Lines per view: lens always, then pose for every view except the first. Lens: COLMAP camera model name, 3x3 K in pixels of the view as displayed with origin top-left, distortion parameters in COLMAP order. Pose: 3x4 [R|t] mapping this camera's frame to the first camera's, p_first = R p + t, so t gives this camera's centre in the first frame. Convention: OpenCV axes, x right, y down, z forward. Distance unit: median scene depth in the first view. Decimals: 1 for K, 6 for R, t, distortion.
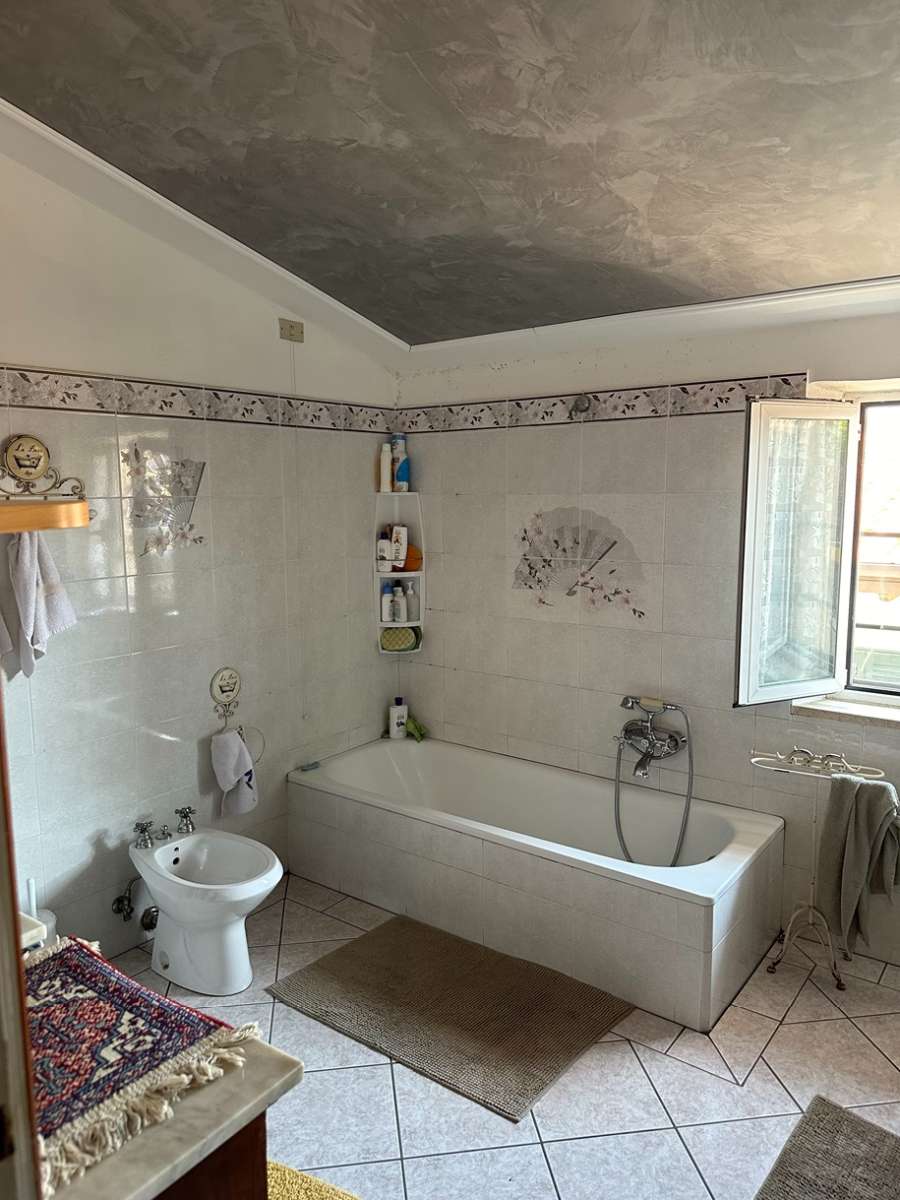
lens RADIAL K [[852.4, 0, 443.7], [0, 852.4, 583.8], [0, 0, 1]] dist [0.102972, -0.118988]
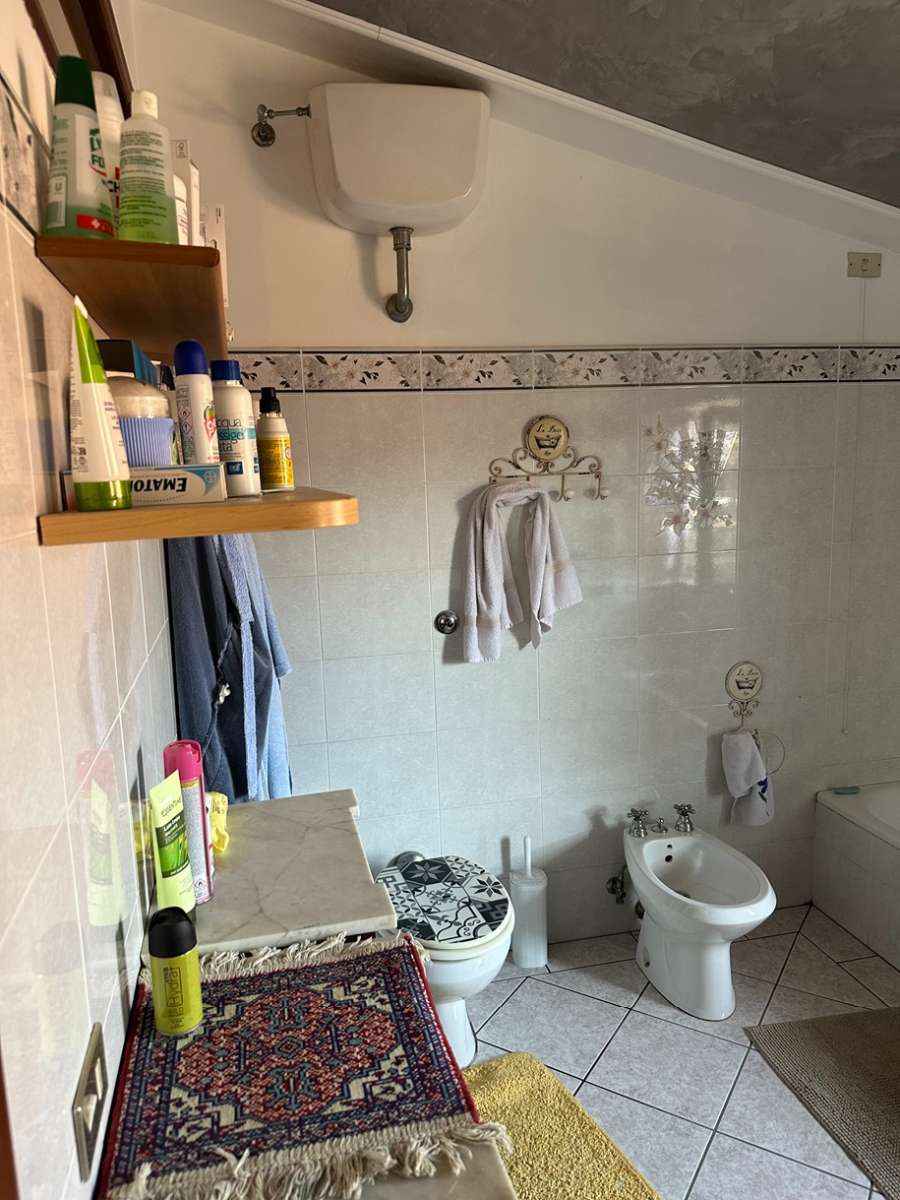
lens RADIAL K [[834.6, 0, 450.0], [0, 834.6, 600.0], [0, 0, 1]] dist [0.120283, -0.196074]
pose [[0.763193, 0.076600, -0.641614, 0.083601], [-0.044647, 0.996827, 0.065901, -0.012707], [0.644626, -0.021650, 0.764191, 0.146871]]
